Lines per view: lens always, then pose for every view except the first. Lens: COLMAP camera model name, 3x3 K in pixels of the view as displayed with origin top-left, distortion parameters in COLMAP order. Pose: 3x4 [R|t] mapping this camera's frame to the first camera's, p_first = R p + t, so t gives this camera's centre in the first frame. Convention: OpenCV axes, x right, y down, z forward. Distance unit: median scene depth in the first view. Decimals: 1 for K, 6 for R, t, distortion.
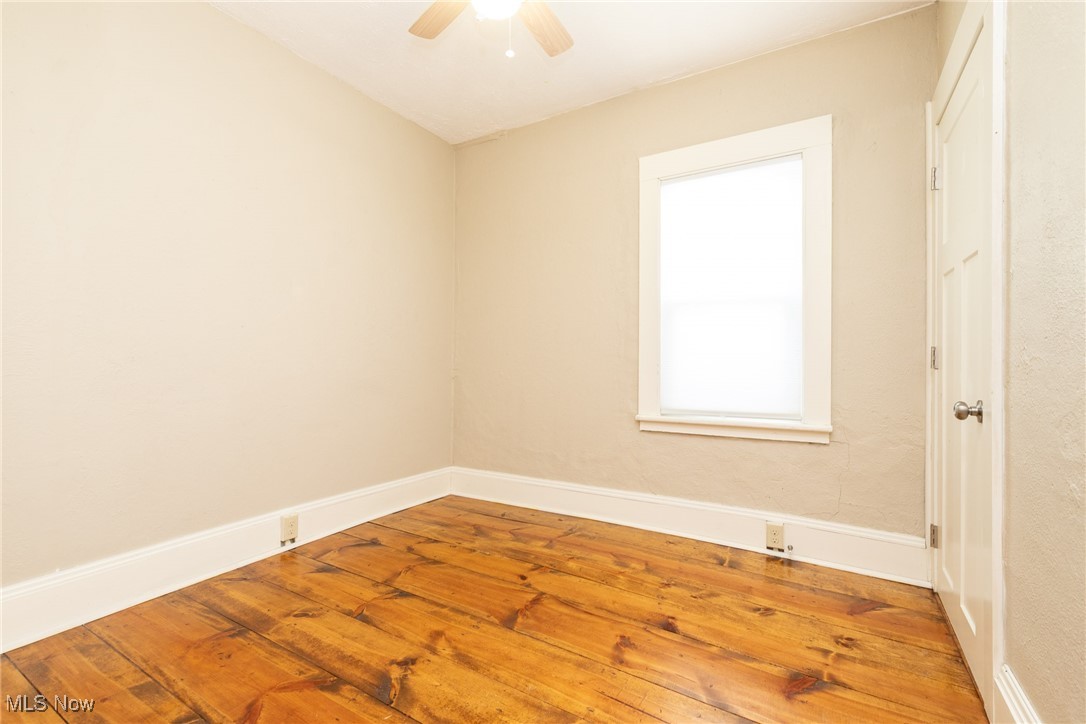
lens RADIAL K [[475.3, 0, 543.9], [0, 475.3, 366.0], [0, 0, 1]] dist [0.001308, -0.000025]
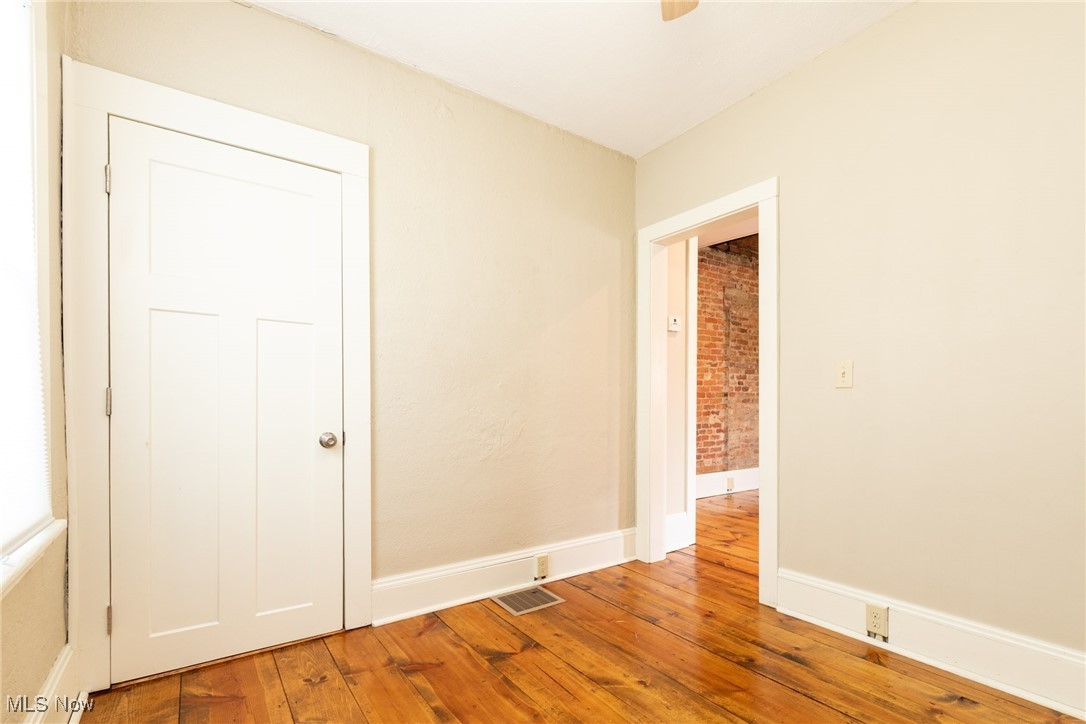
lens RADIAL K [[486.6, 0, 540.1], [0, 486.6, 401.2], [0, 0, 1]] dist [0.000764, -0.000018]
pose [[-0.916535, -0.003581, 0.399937, -0.243201], [-0.001904, 0.999988, 0.004590, -0.026029], [-0.399949, 0.003445, -0.916531, 1.929039]]
